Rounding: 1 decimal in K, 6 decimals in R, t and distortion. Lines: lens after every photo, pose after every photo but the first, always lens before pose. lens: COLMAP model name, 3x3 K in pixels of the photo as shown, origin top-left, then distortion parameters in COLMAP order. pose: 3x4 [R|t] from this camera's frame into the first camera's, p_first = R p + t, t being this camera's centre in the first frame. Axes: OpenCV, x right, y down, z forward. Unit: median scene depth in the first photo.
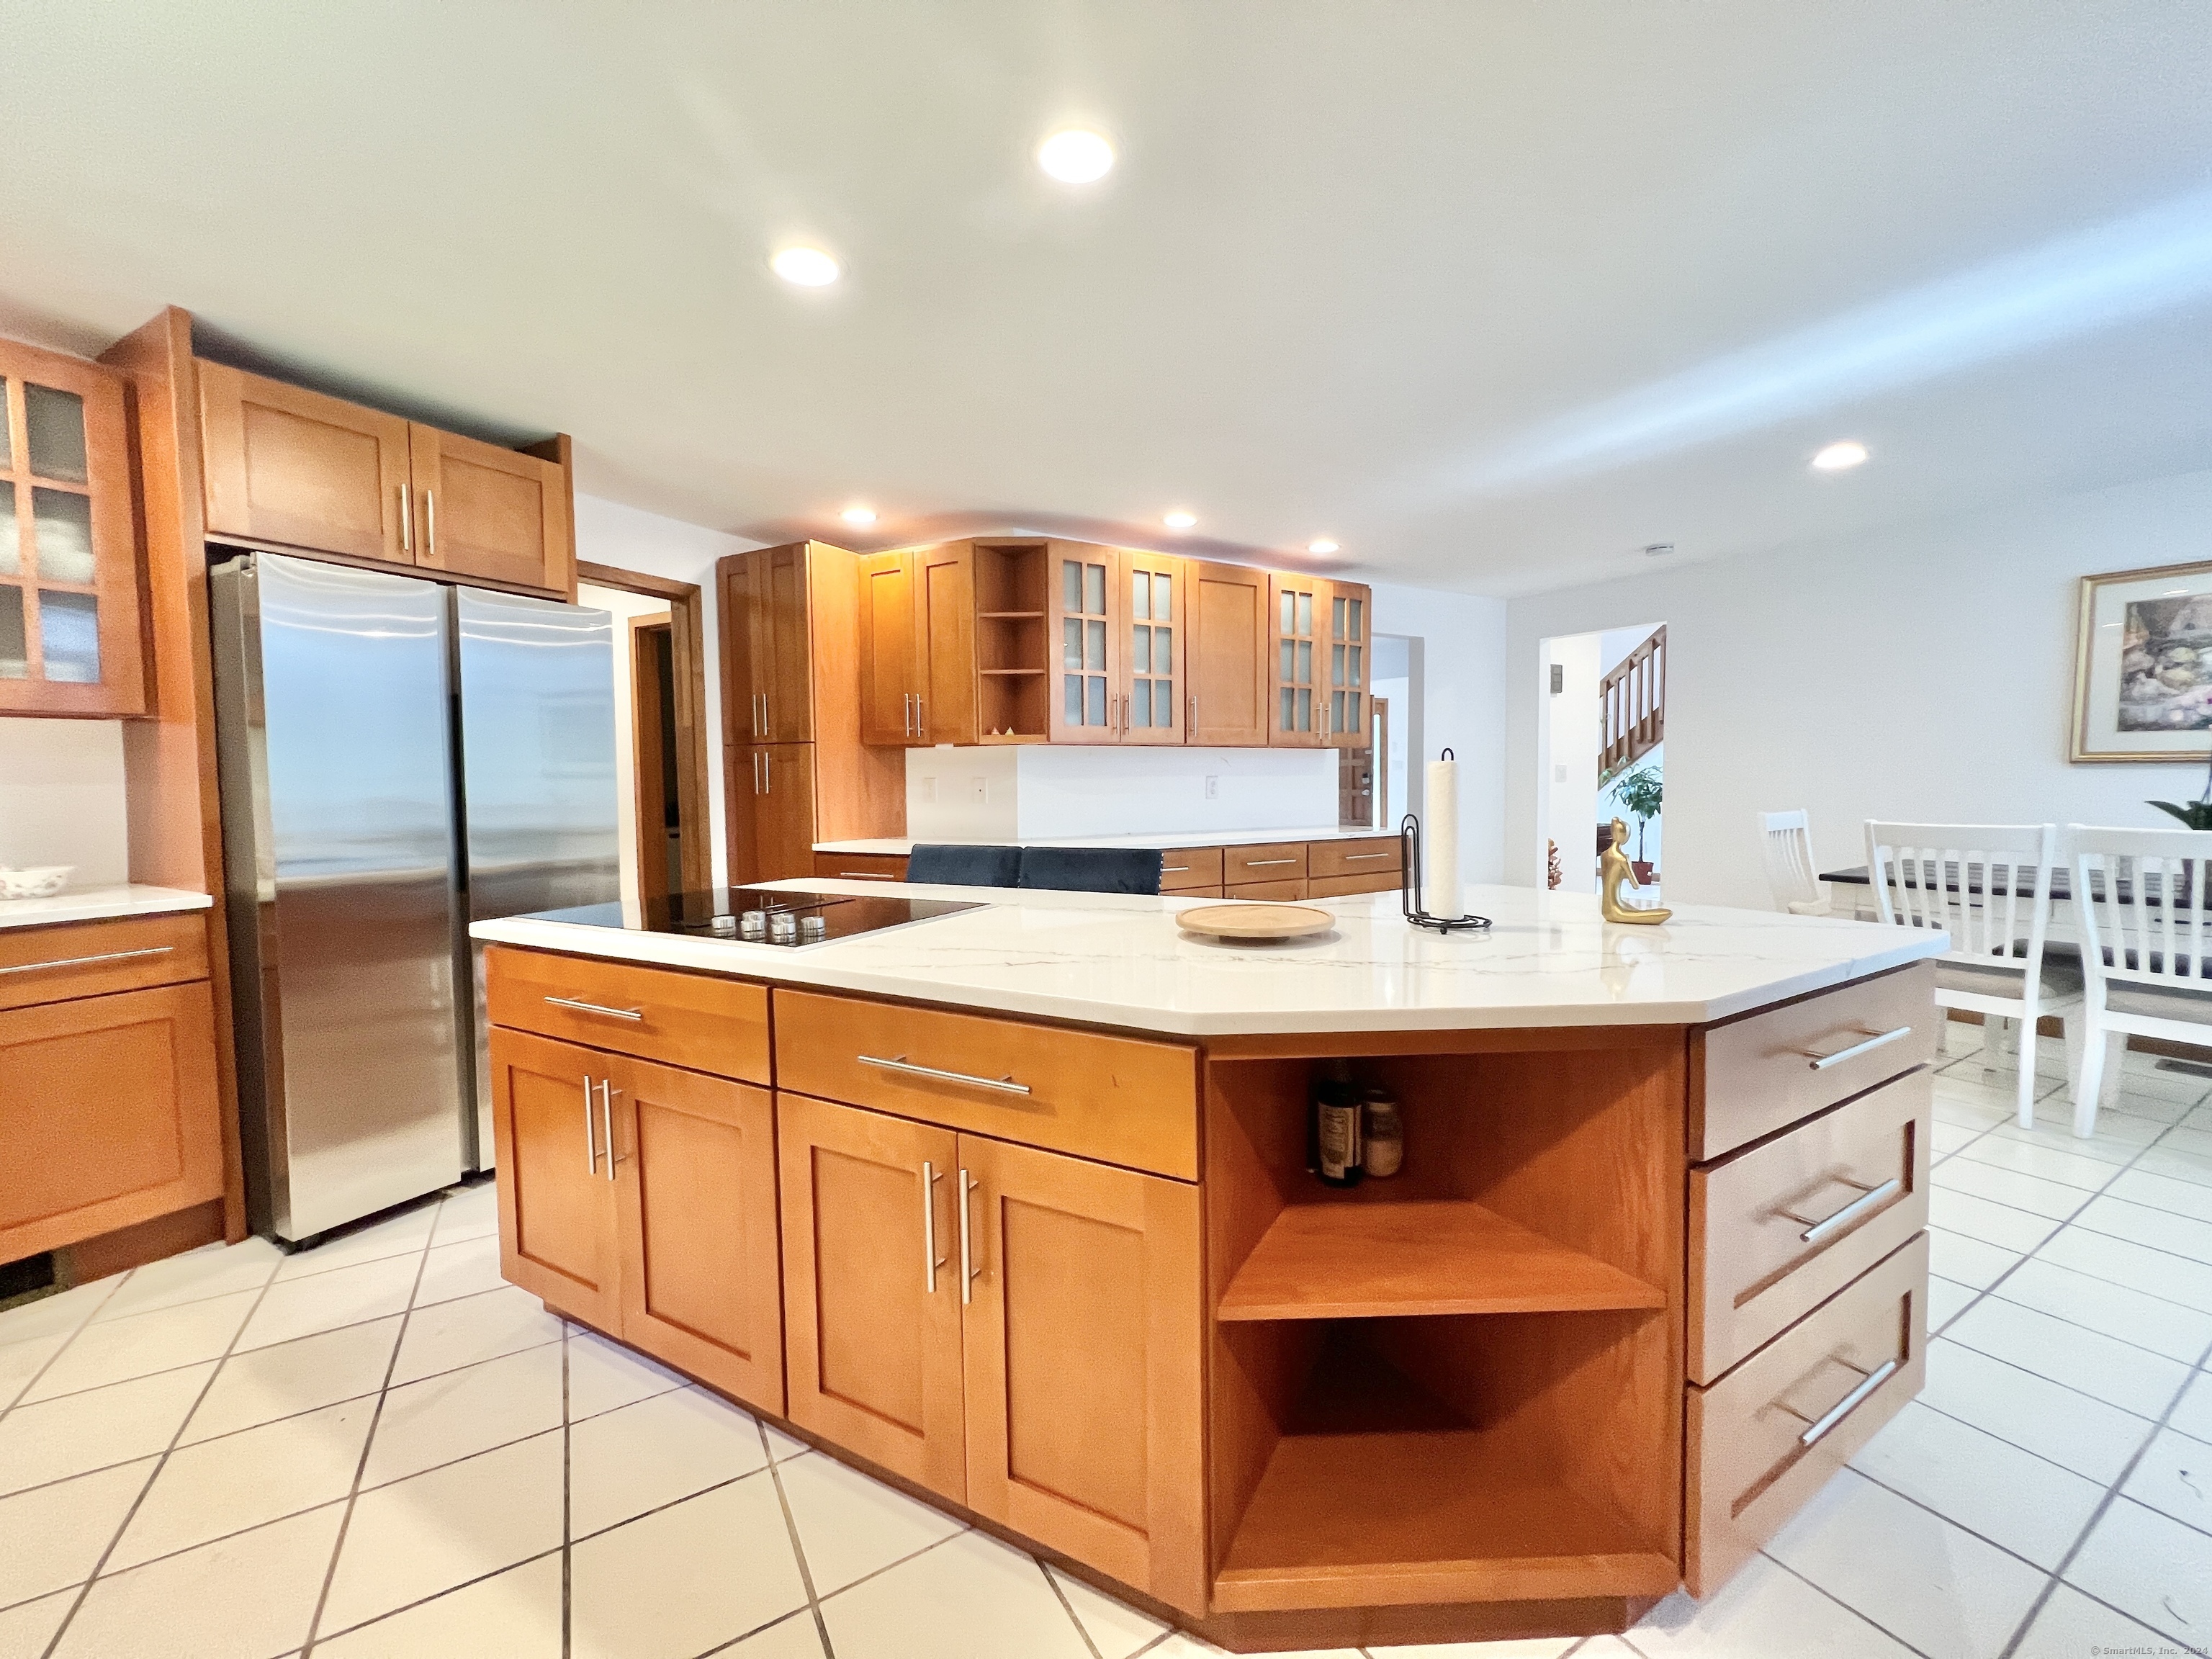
lens RADIAL K [[882.1, 0, 1106.0], [0, 882.1, 829.5], [0, 0, 1]] dist [-0.001289, -0.000052]
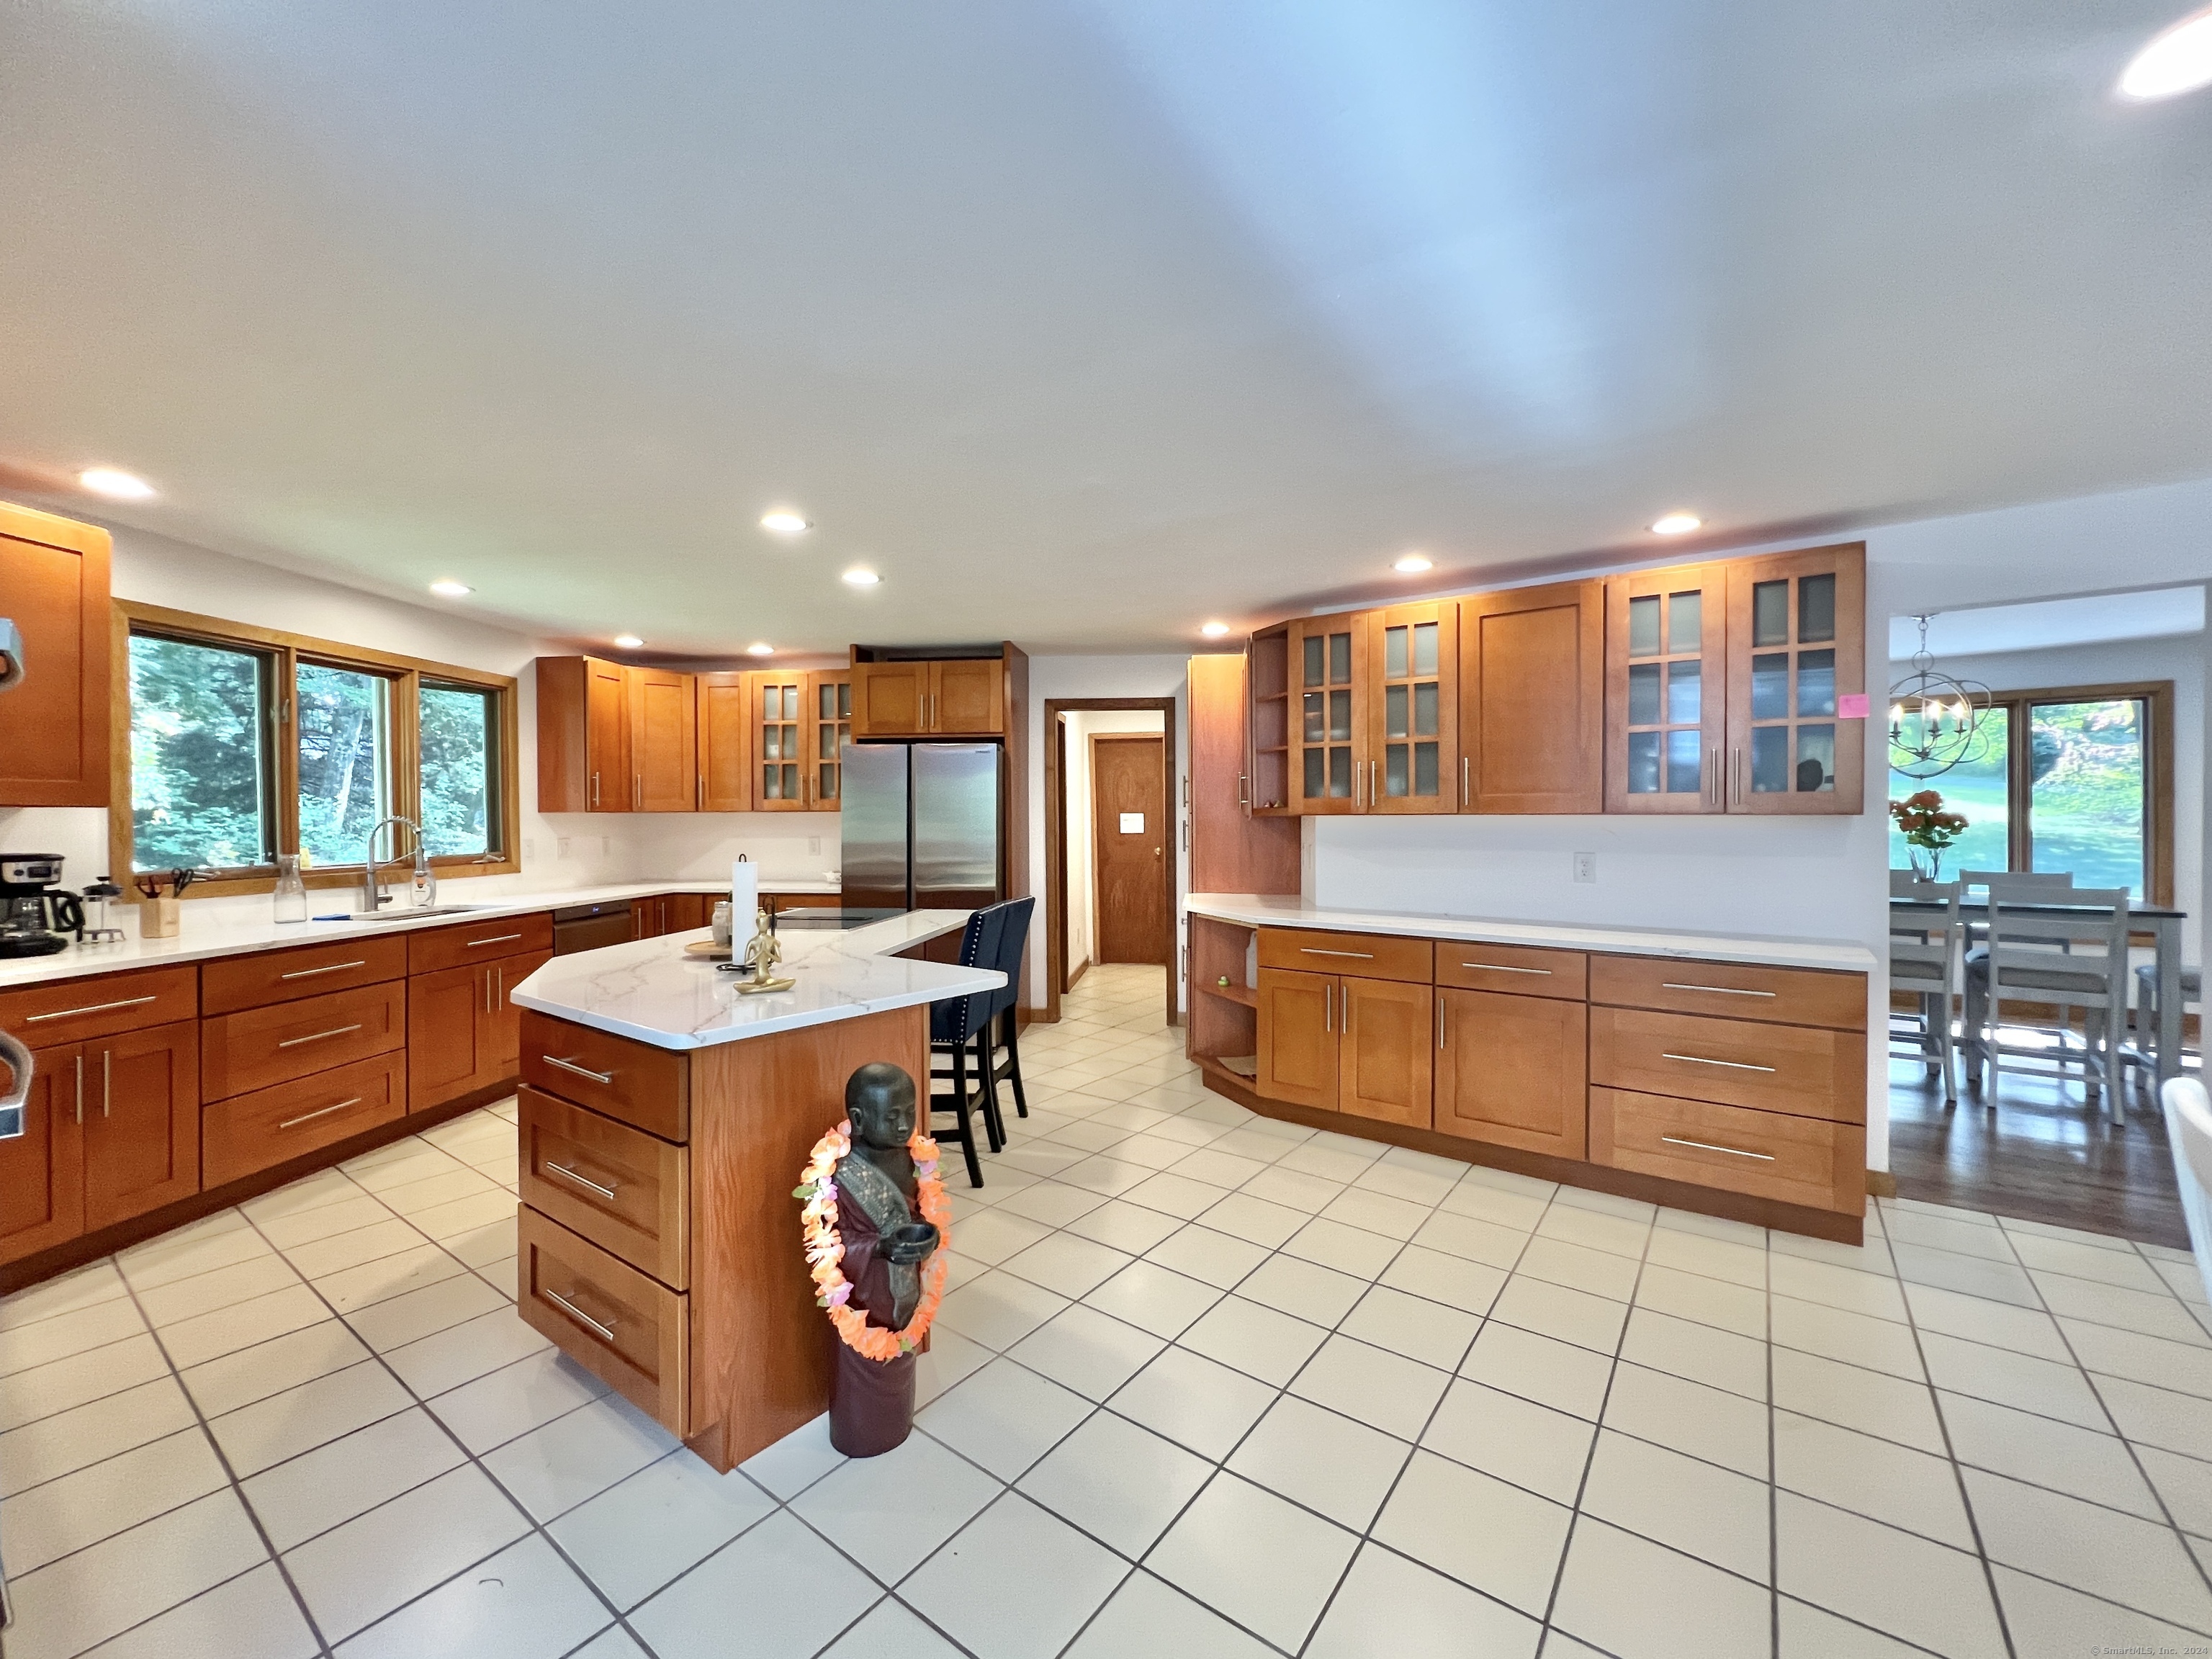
lens RADIAL K [[907.6, 0, 1106.0], [0, 907.6, 829.5], [0, 0, 1]] dist [0.000313, 0.000024]
pose [[0.386344, 0.025742, -0.921996, 0.797735], [-0.056620, 0.998387, 0.004150, -0.070393], [0.920615, 0.050600, 0.387178, 0.368167]]
